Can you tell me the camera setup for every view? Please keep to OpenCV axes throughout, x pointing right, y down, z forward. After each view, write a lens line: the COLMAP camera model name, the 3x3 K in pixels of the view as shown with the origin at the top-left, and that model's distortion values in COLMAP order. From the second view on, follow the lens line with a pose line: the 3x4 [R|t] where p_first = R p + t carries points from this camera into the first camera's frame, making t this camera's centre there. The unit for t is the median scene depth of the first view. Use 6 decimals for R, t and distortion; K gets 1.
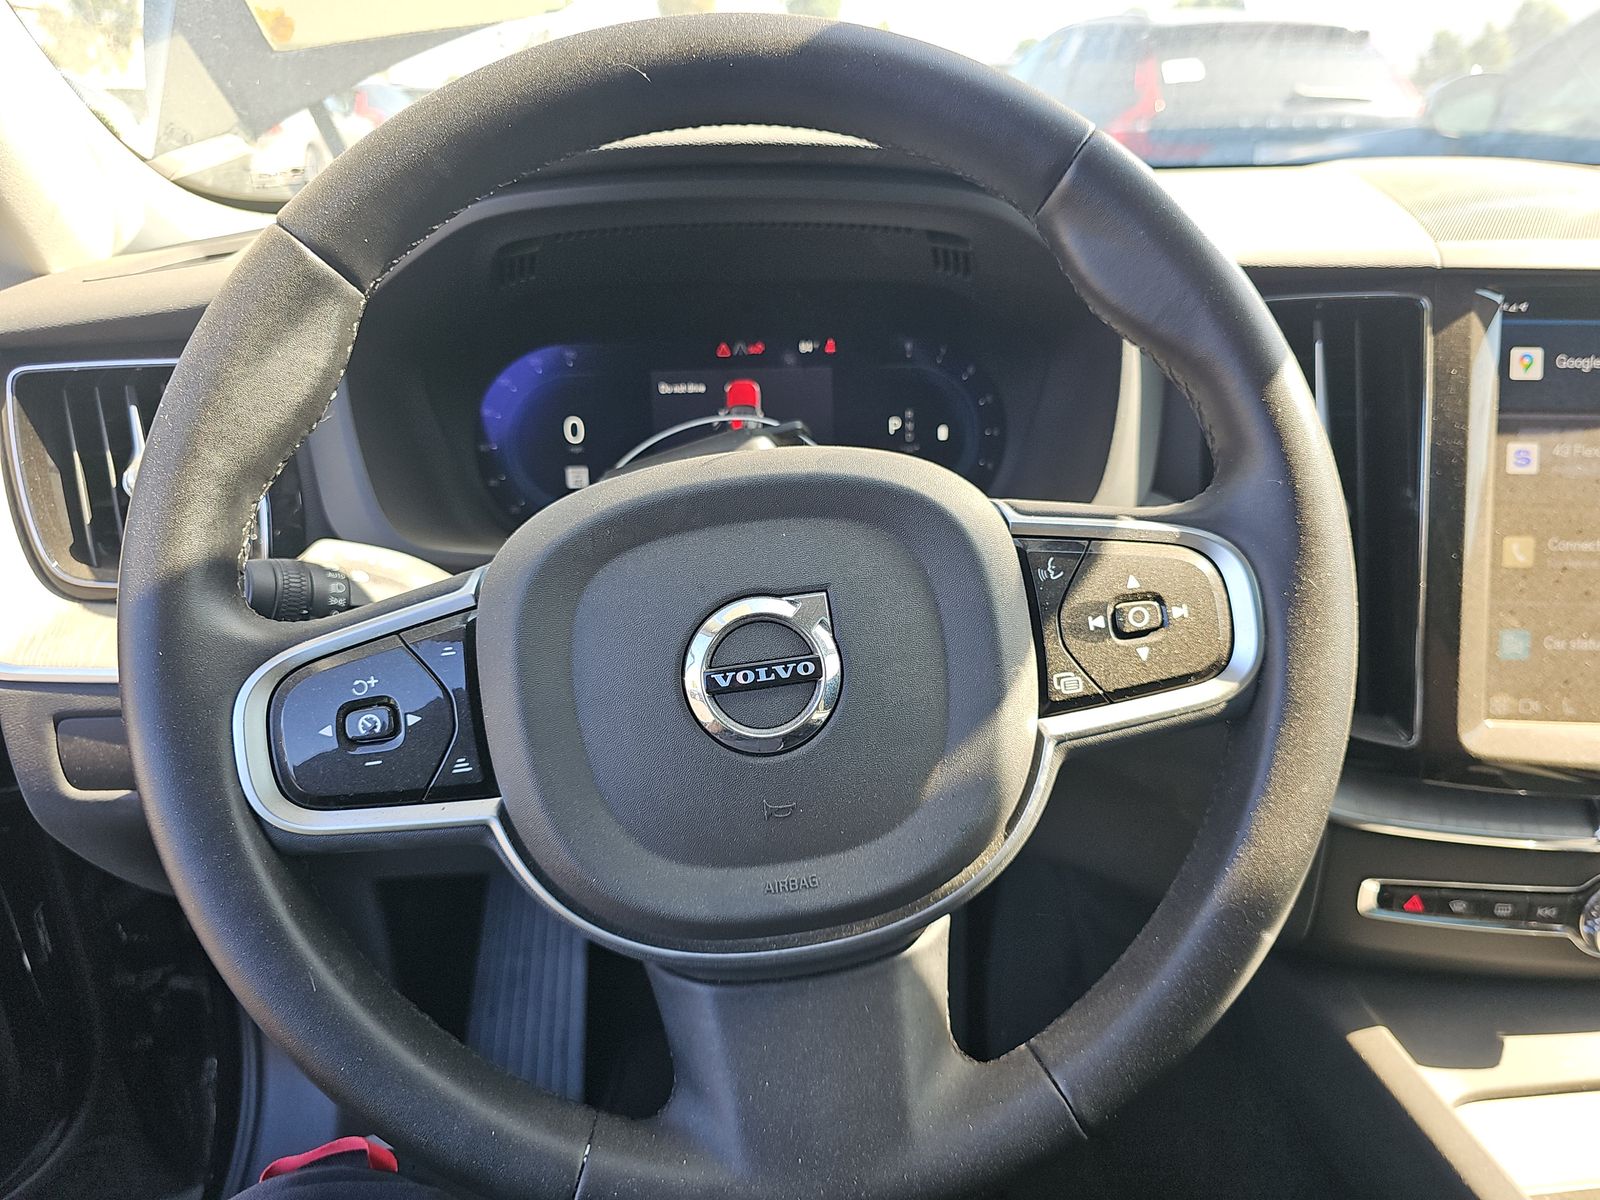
lens RADIAL K [[1063.4, 0, 800.4], [0, 1063.4, 596.4], [0, 0, 1]] dist [0.004419, -0.011526]
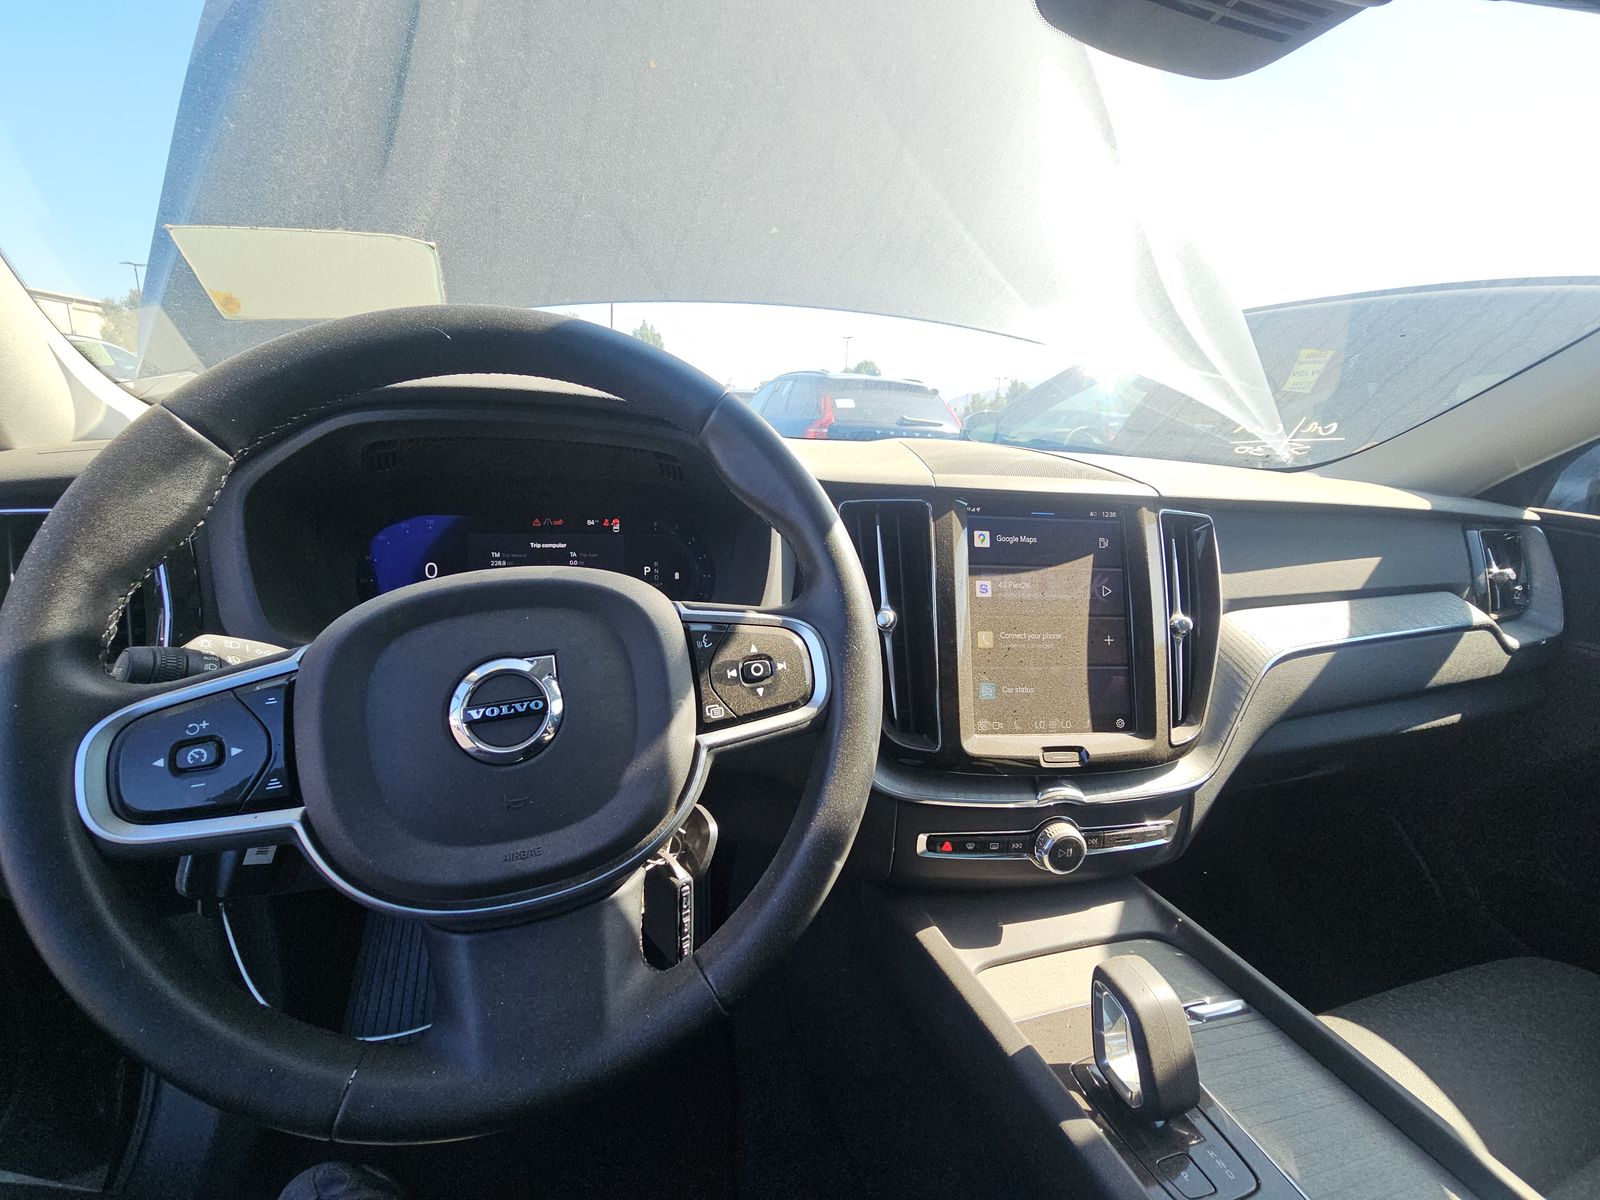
lens RADIAL K [[640.9, 0, 791.8], [0, 640.9, 597.7], [0, 0, 1]] dist [-0.002428, -0.001272]
pose [[0.973729, 0.007990, 0.227571, 0.140606], [0.027091, 0.988222, -0.150613, 0.060364], [-0.226094, 0.152821, 0.962043, 0.008914]]
